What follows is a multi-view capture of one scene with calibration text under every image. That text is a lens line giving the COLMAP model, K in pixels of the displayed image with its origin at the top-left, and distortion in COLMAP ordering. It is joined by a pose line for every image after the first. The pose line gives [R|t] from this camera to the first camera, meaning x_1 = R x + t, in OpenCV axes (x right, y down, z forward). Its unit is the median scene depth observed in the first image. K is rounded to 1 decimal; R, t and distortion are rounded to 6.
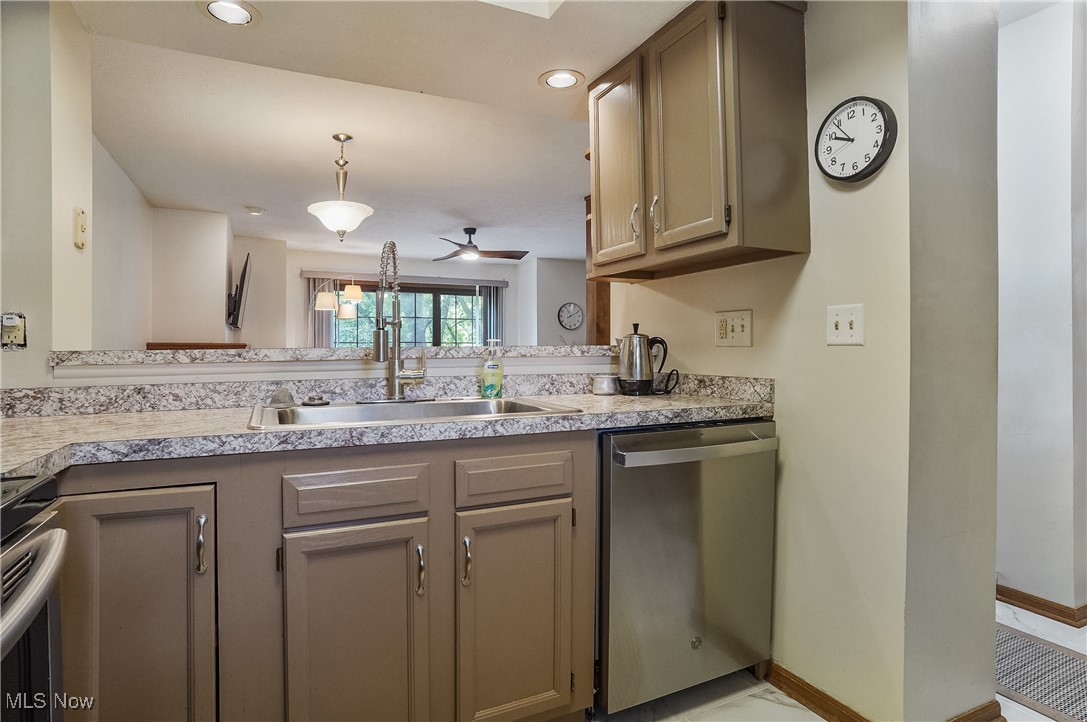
lens RADIAL K [[572.5, 0, 536.4], [0, 572.5, 359.0], [0, 0, 1]] dist [-0.076665, 0.040519]
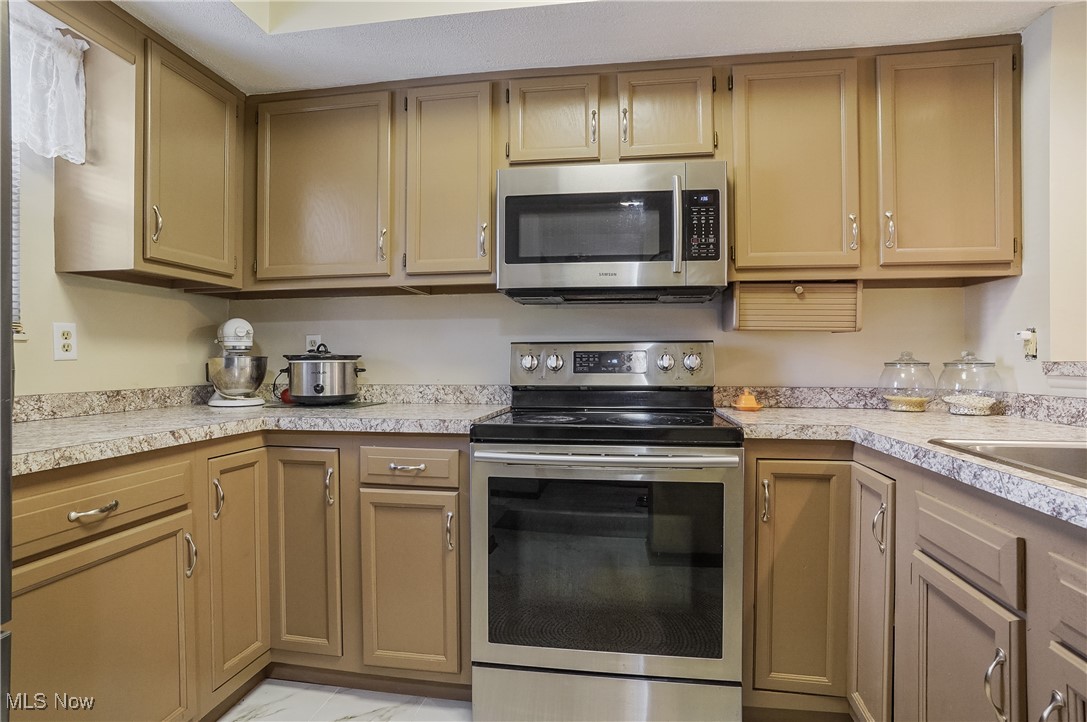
lens RADIAL K [[572.5, 0, 536.4], [0, 572.5, 359.0], [0, 0, 1]] dist [-0.076665, 0.040519]
pose [[-0.570687, 0.004228, -0.821157, 0.516569], [-0.011560, 0.999846, 0.013182, -0.019438], [0.821087, 0.017015, -0.570550, 0.720929]]
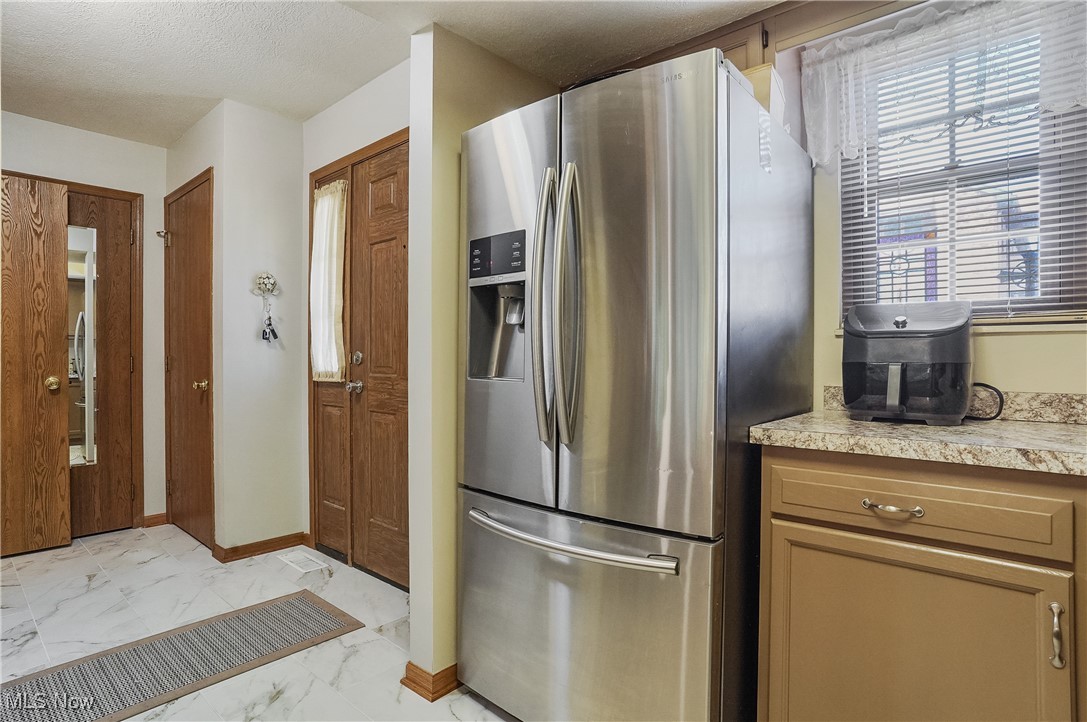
lens RADIAL K [[572.5, 0, 536.4], [0, 572.5, 359.0], [0, 0, 1]] dist [-0.076665, 0.040519]
pose [[-0.385657, -0.002069, 0.922640, -0.231712], [0.019289, 0.999761, 0.010304, -0.010236], [-0.922441, 0.021771, -0.385524, 0.521545]]
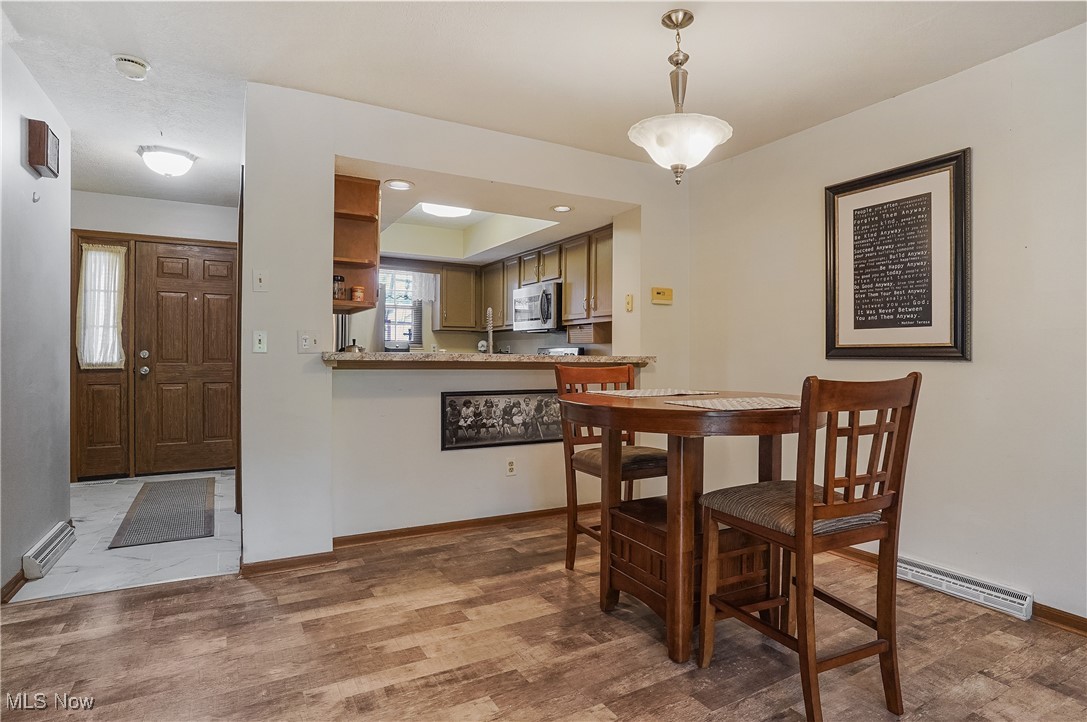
lens RADIAL K [[566.3, 0, 543.5], [0, 566.3, 361.0], [0, 0, 1]] dist [-0.071746, 0.037366]
pose [[-0.997300, -0.003089, -0.073364, -0.323359], [-0.004974, 0.999662, 0.025518, -0.054092], [0.073260, 0.025814, -0.996979, 3.387873]]
